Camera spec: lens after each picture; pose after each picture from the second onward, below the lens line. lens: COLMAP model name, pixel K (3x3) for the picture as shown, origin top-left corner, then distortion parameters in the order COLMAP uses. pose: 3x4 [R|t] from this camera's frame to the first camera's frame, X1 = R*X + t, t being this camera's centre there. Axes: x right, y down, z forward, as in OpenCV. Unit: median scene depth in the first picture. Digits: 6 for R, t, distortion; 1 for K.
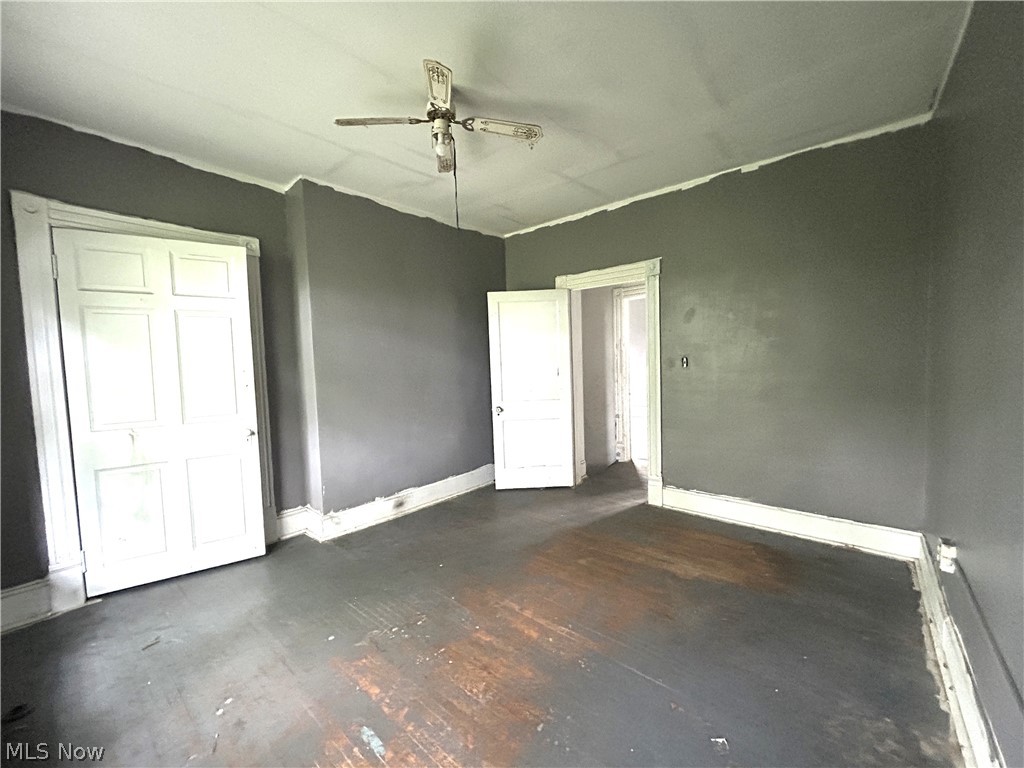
lens RADIAL K [[411.2, 0, 512.0], [0, 411.2, 384.0], [0, 0, 1]] dist [0.001233, -0.000041]
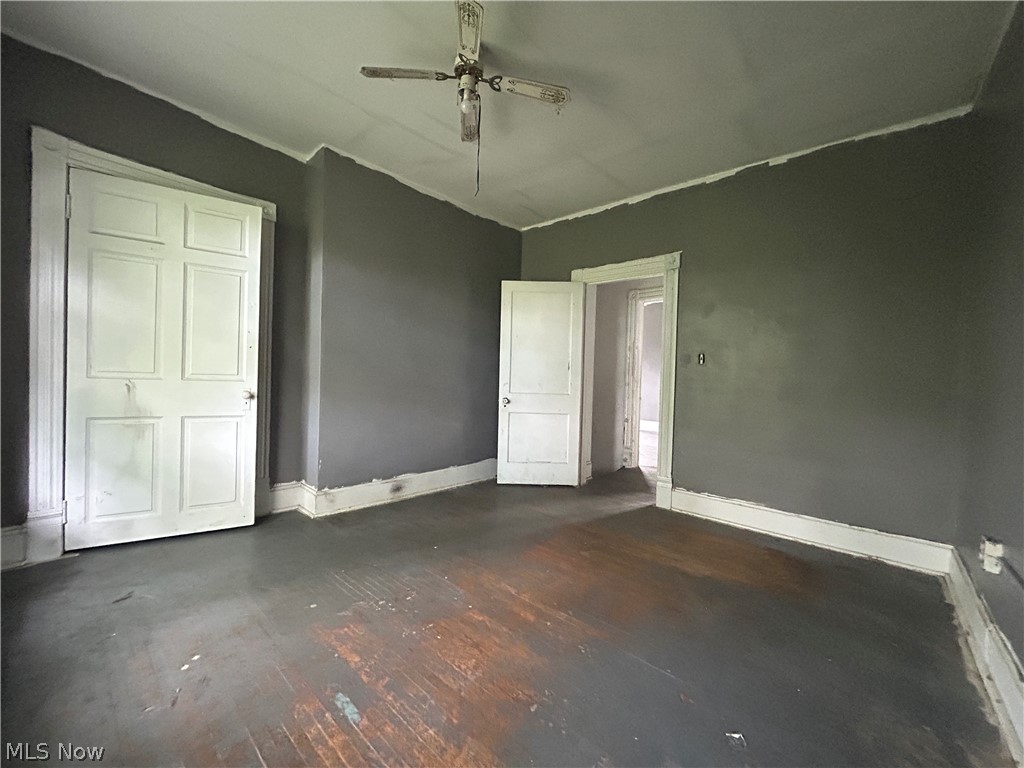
lens RADIAL K [[410.9, 0, 512.0], [0, 410.9, 384.0], [0, 0, 1]] dist [-0.000593, 0.000566]
pose [[0.997909, 0.062262, -0.017327, -0.004082], [-0.062954, 0.997098, -0.042795, 0.098207], [0.014612, 0.043797, 0.998934, 0.042399]]
